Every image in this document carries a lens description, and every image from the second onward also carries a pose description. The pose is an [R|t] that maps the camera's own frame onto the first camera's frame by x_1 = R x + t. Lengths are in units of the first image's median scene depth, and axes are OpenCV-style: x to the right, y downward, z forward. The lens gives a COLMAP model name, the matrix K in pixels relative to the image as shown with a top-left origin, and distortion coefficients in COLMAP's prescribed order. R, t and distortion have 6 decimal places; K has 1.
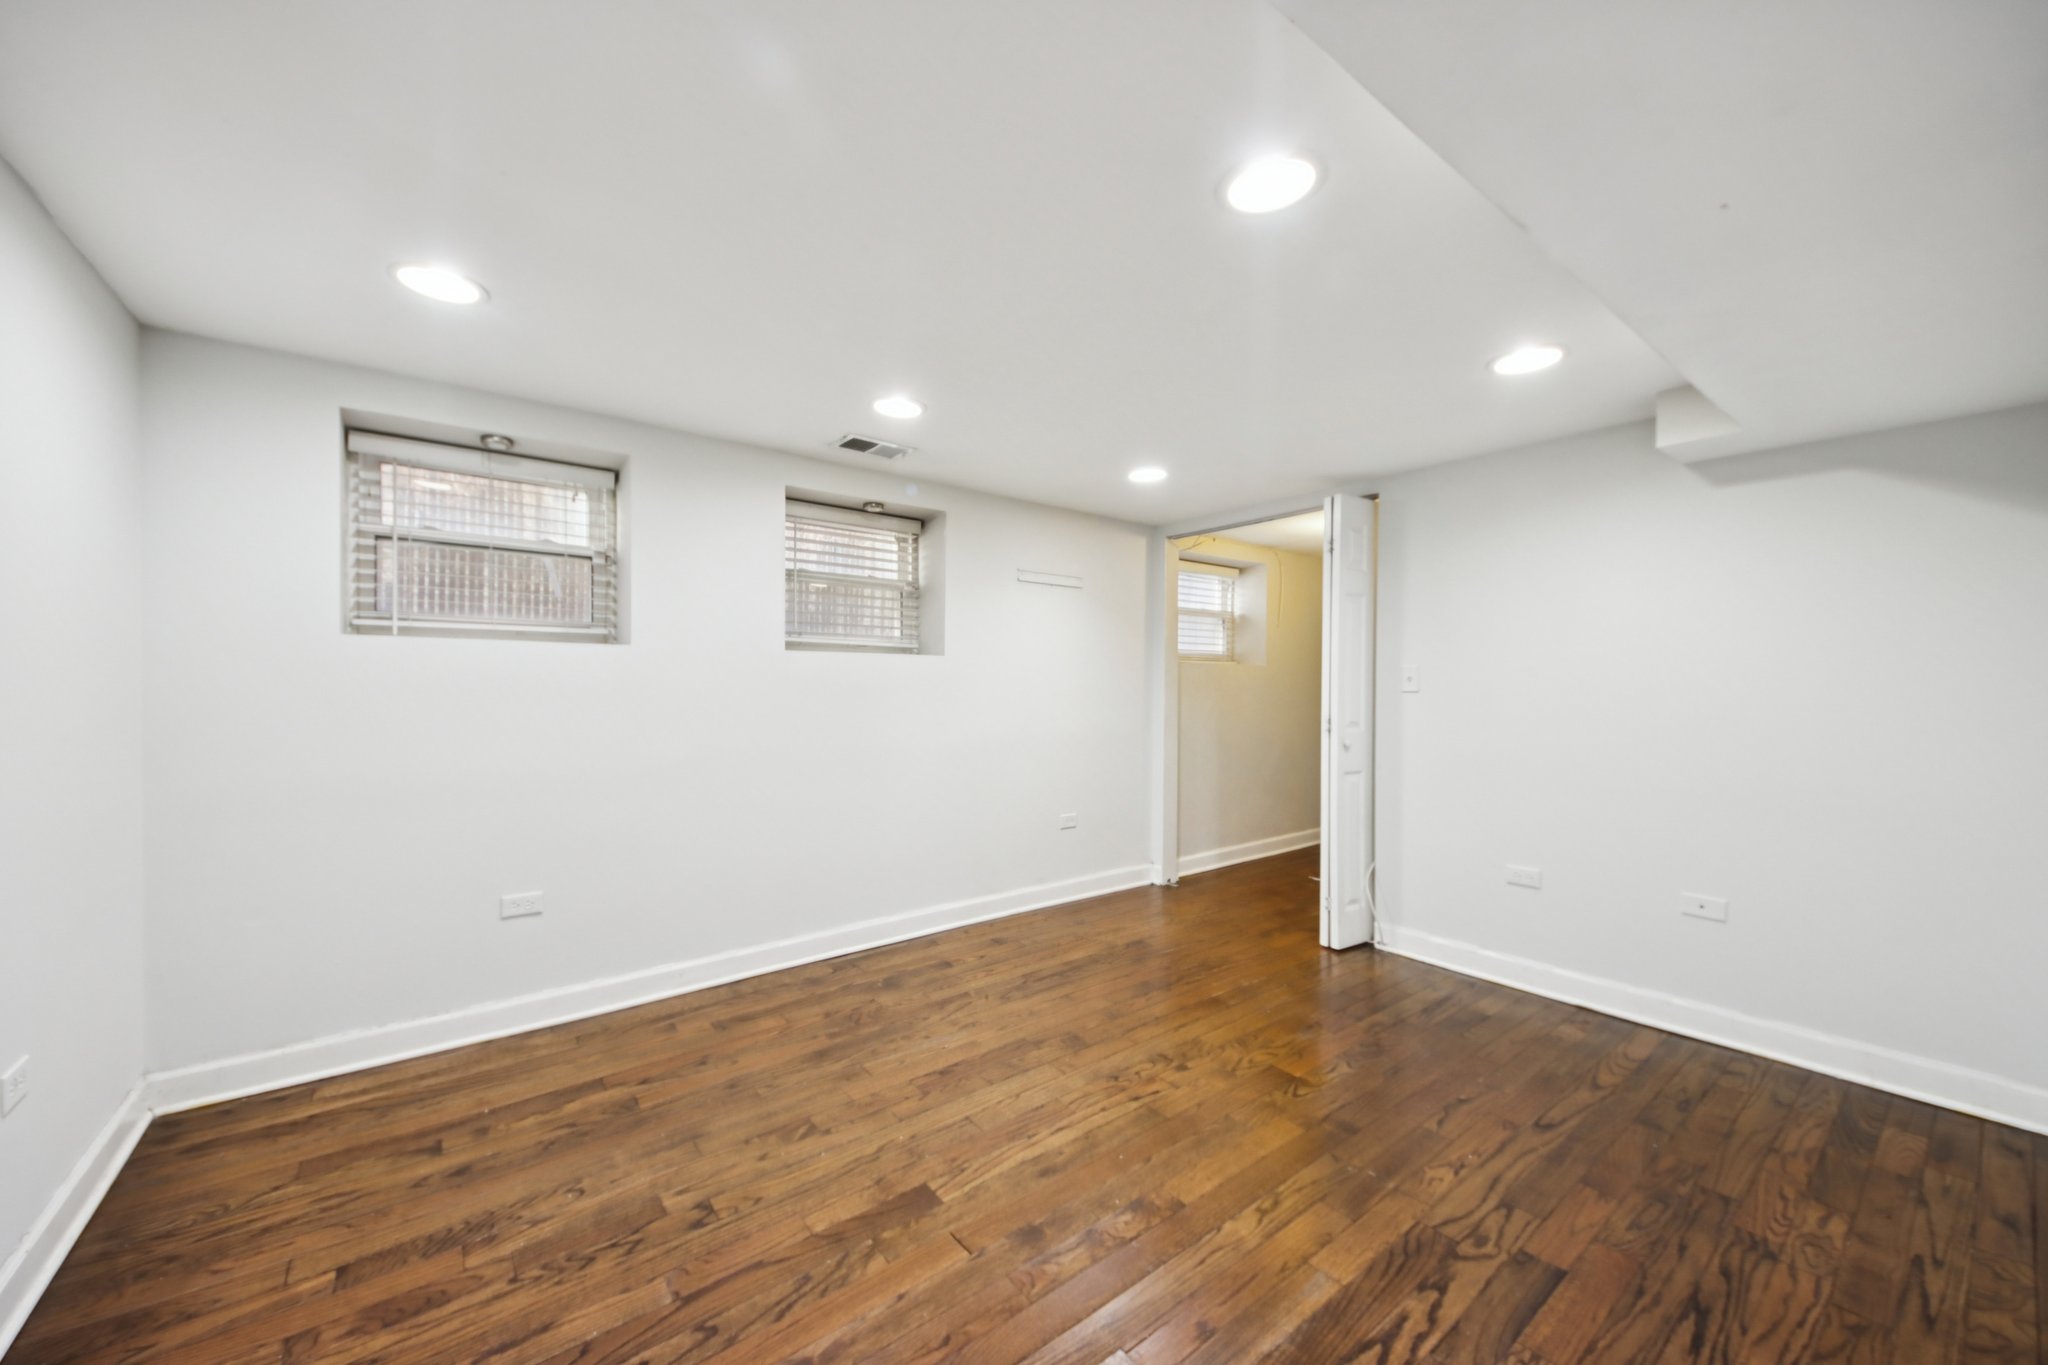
lens RADIAL K [[732.7, 0, 1013.7], [0, 732.7, 677.2], [0, 0, 1]] dist [0.029498, -0.016721]
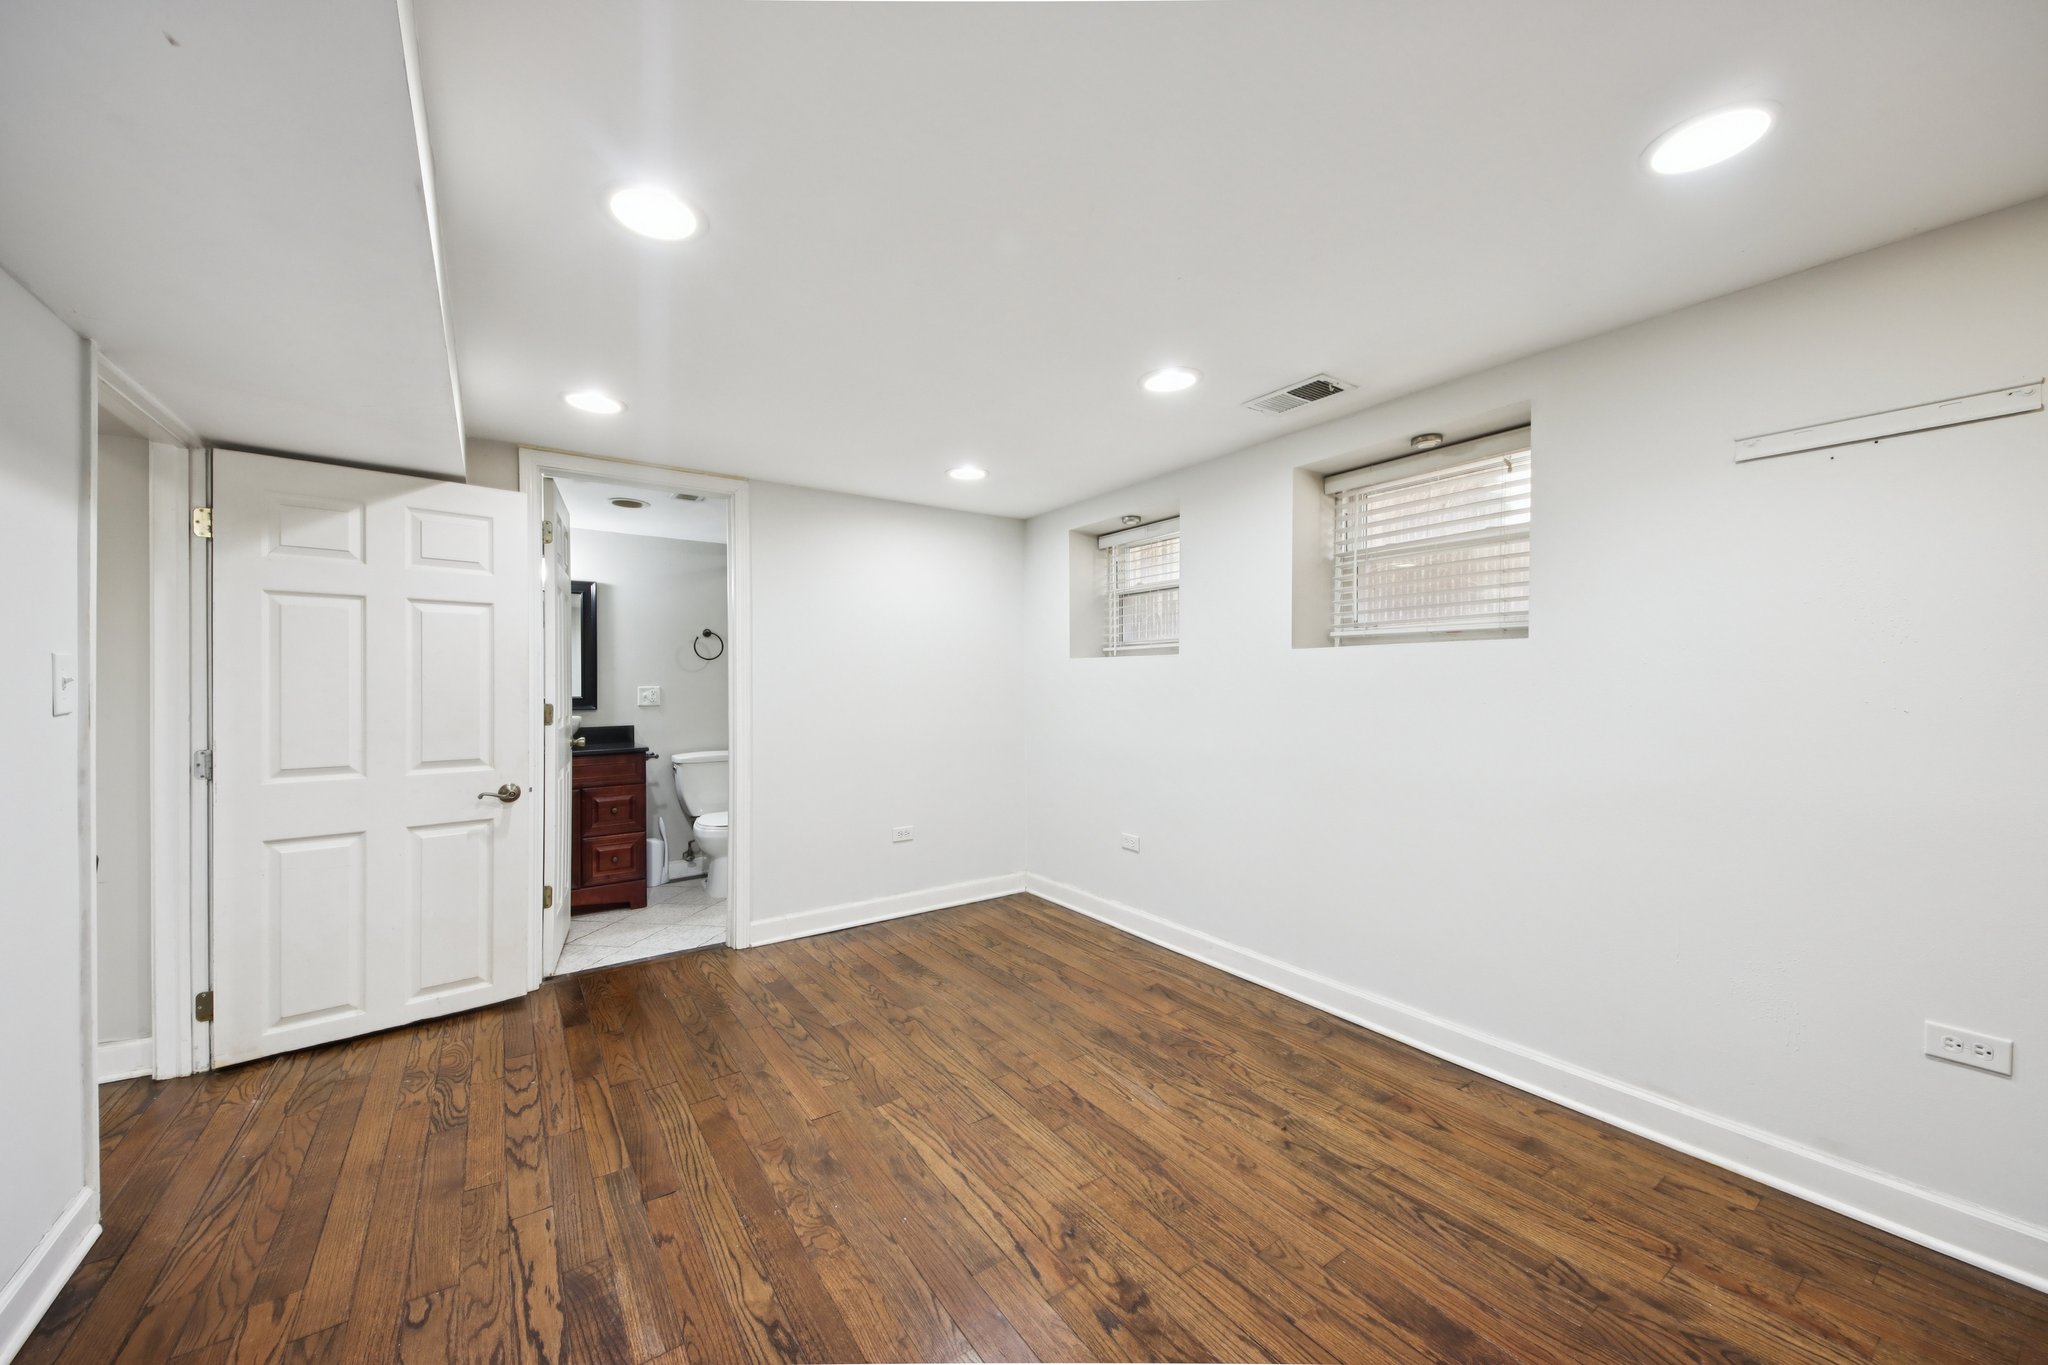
lens RADIAL K [[732.7, 0, 1013.7], [0, 732.7, 677.2], [0, 0, 1]] dist [0.029498, -0.016721]
pose [[-0.022704, -0.006150, -0.999723, 0.826213], [0.006541, 0.999959, -0.006300, 0.005779], [0.999721, -0.006682, -0.022663, 0.924557]]
